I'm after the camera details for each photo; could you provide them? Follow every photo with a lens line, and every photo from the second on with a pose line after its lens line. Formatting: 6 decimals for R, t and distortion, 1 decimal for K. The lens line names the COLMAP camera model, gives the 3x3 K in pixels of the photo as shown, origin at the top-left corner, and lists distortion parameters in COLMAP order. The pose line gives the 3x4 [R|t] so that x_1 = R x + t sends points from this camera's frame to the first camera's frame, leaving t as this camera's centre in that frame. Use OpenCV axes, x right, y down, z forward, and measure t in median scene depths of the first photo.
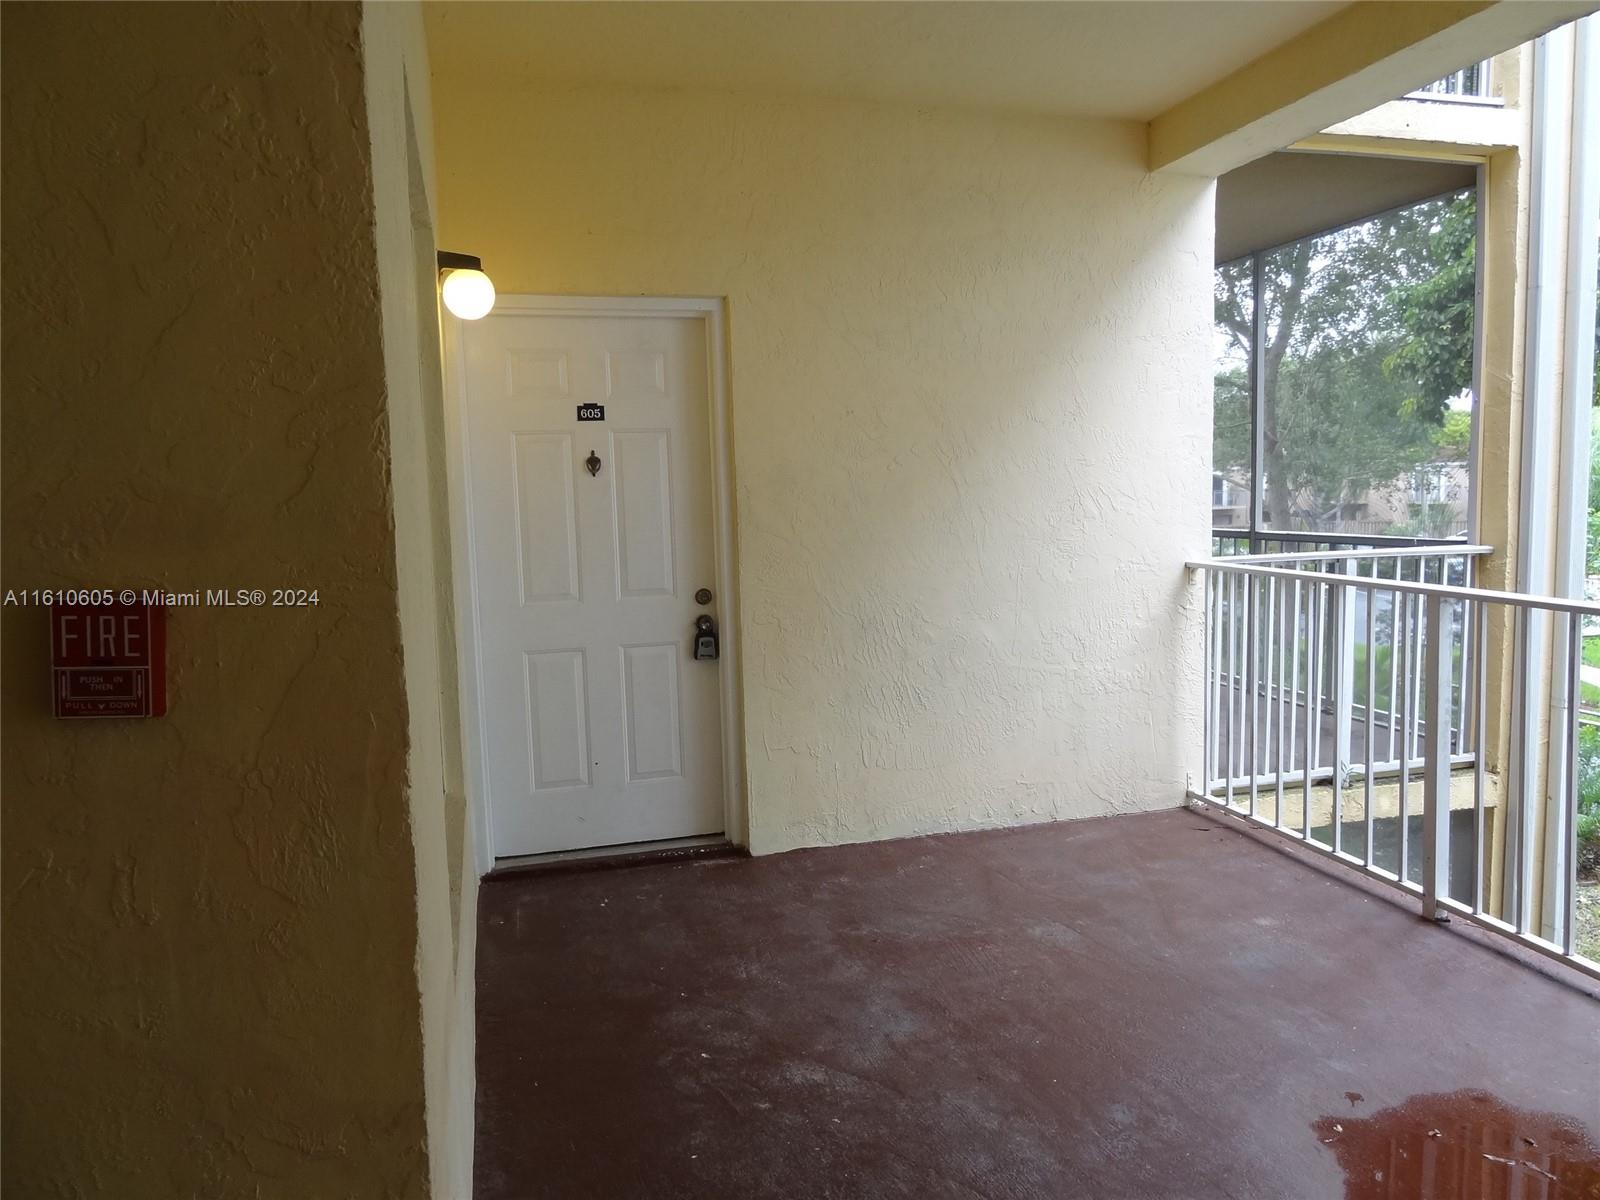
lens RADIAL K [[1127.5, 0, 804.8], [0, 1127.5, 597.9], [0, 0, 1]] dist [0.002166, -0.000339]
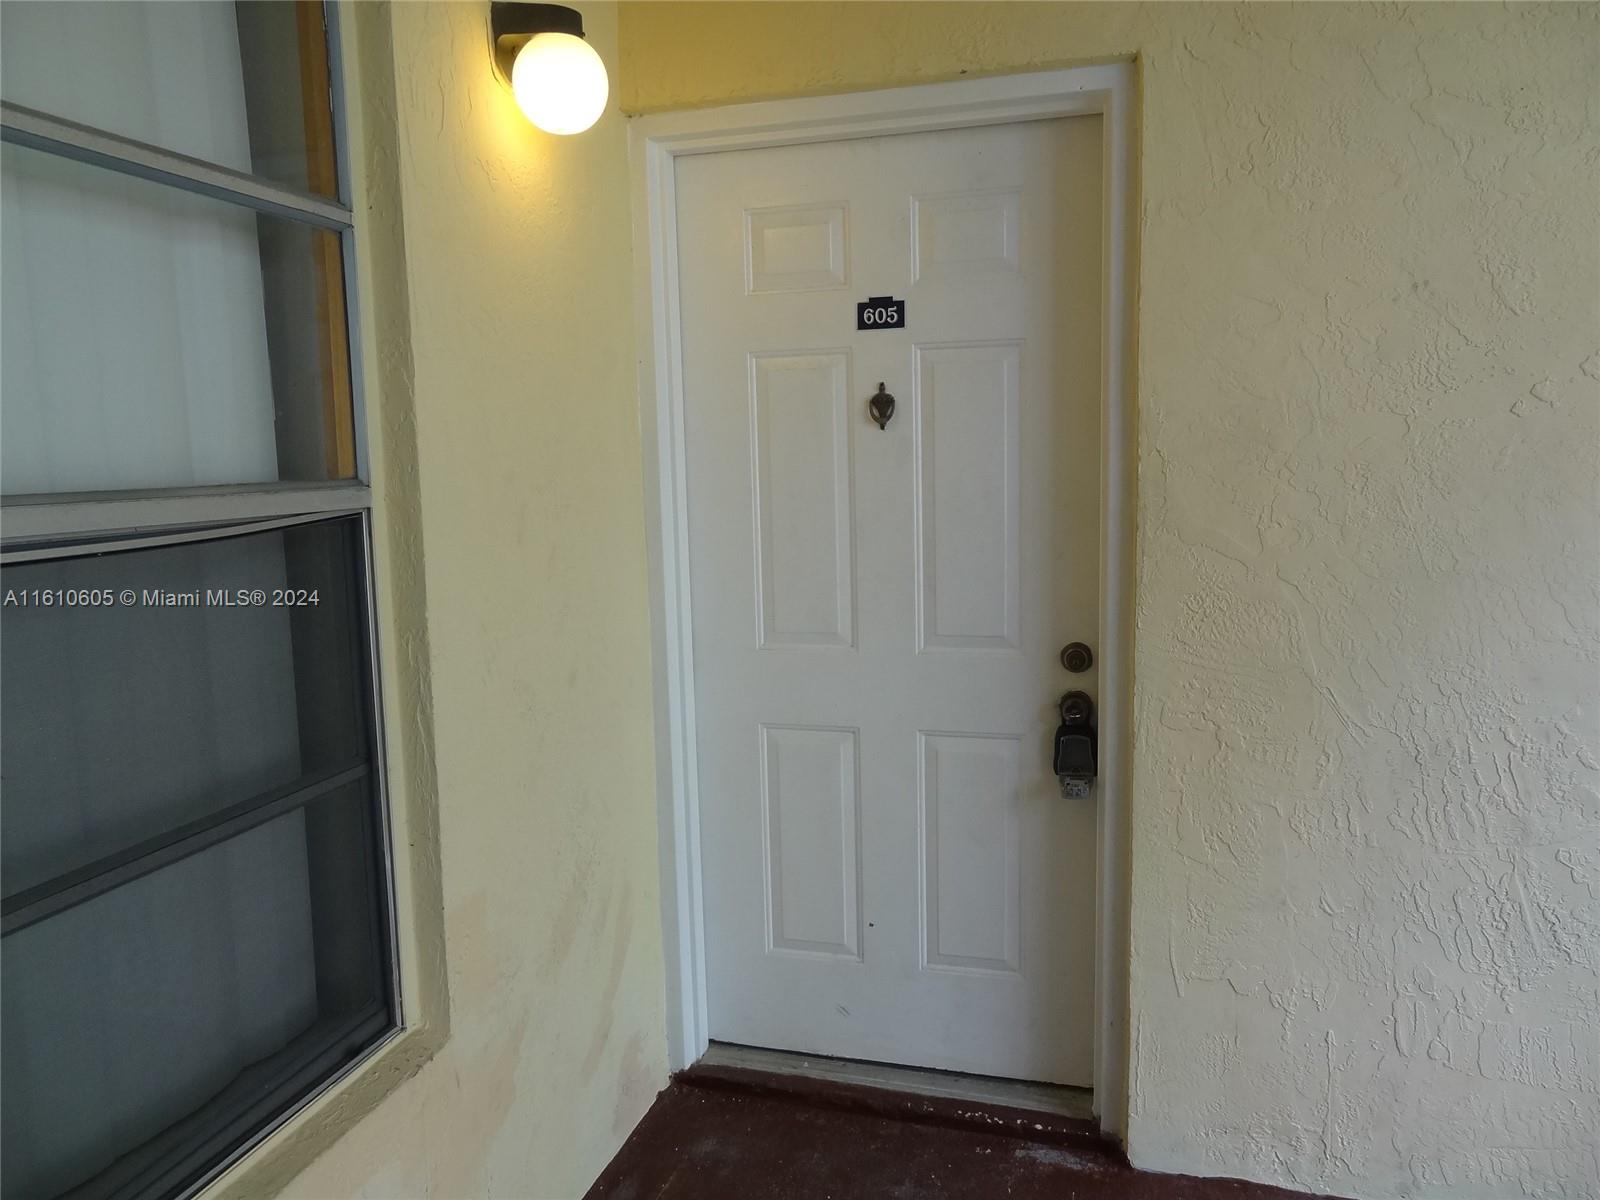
lens RADIAL K [[1117.2, 0, 800.3], [0, 1117.2, 590.4], [0, 0, 1]] dist [0.000634, 0.002296]
pose [[0.849618, 0.078335, -0.521548, 0.073131], [-0.056685, 0.996743, 0.057367, -0.057481], [0.524343, -0.019176, 0.851291, 0.503788]]
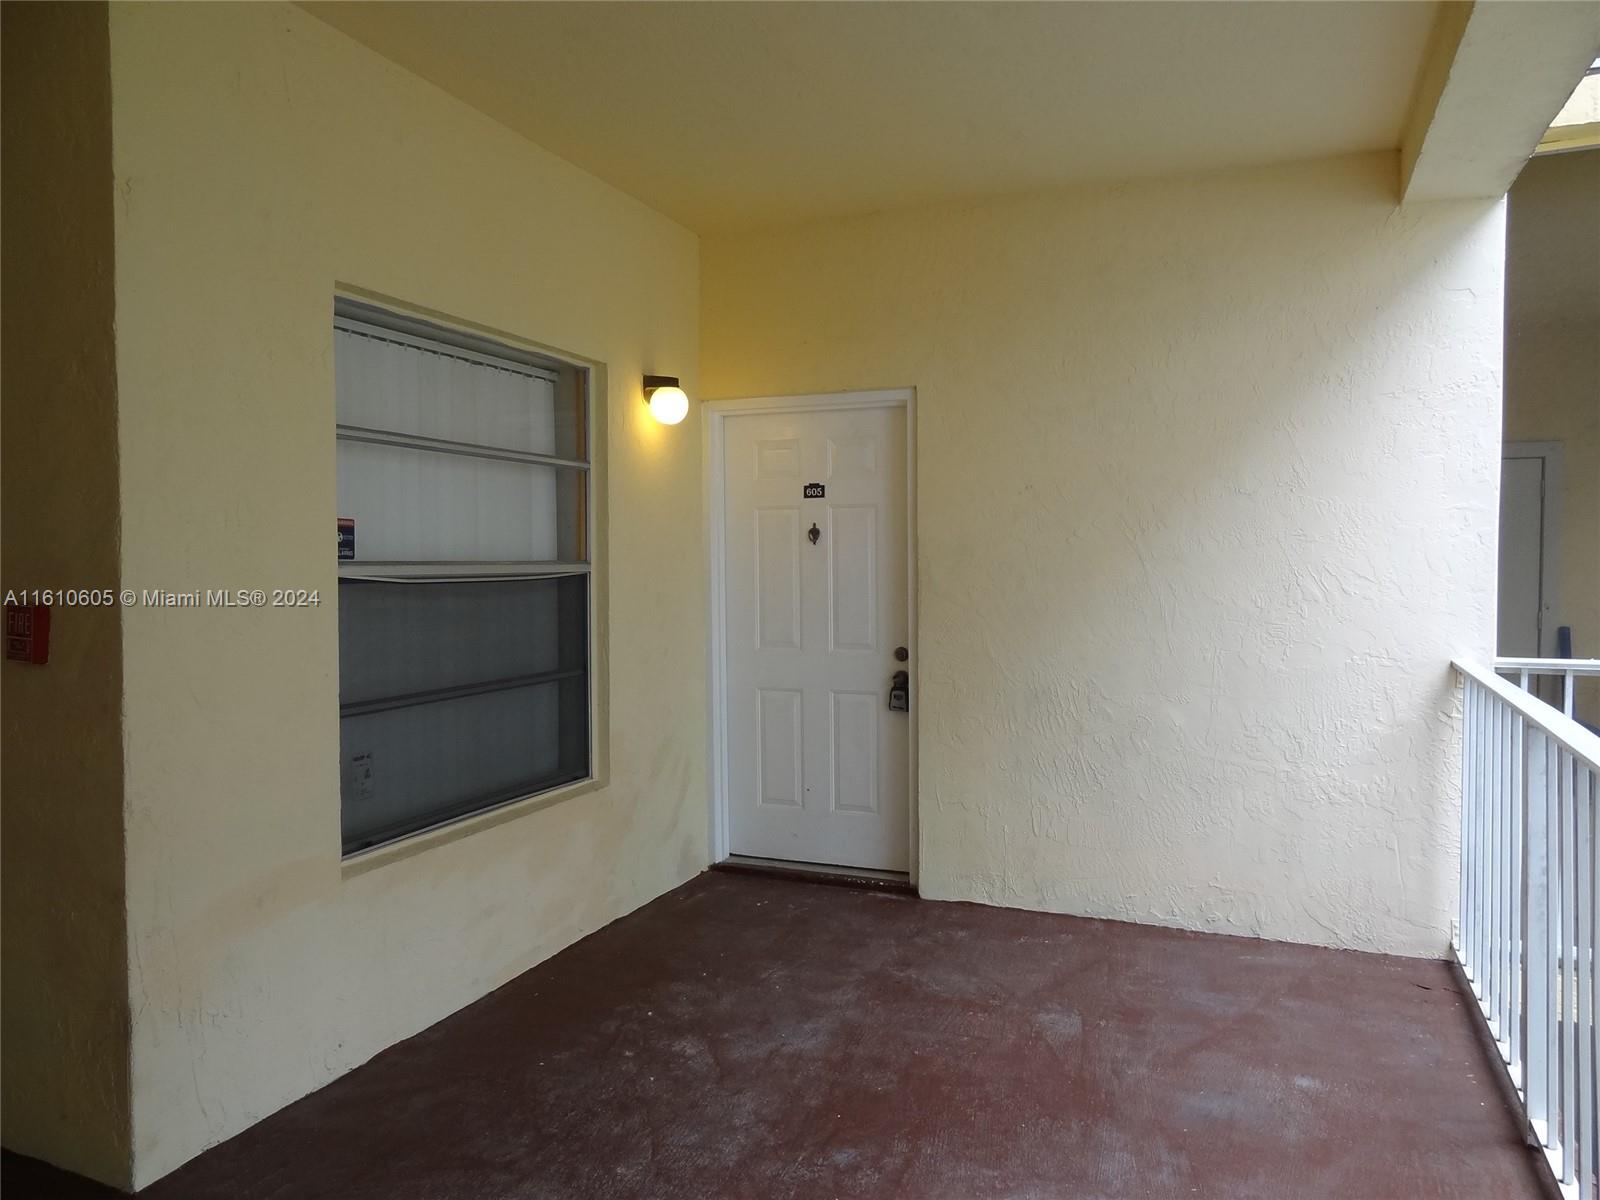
lens RADIAL K [[1127.6, 0, 800.0], [0, 1127.6, 600.0], [0, 0, 1]] dist [0.004527, 0.005008]
pose [[0.787769, 0.048029, -0.614095, 0.526845], [-0.079072, 0.996592, -0.023490, -0.021010], [0.610875, 0.067062, 0.788882, 0.062401]]
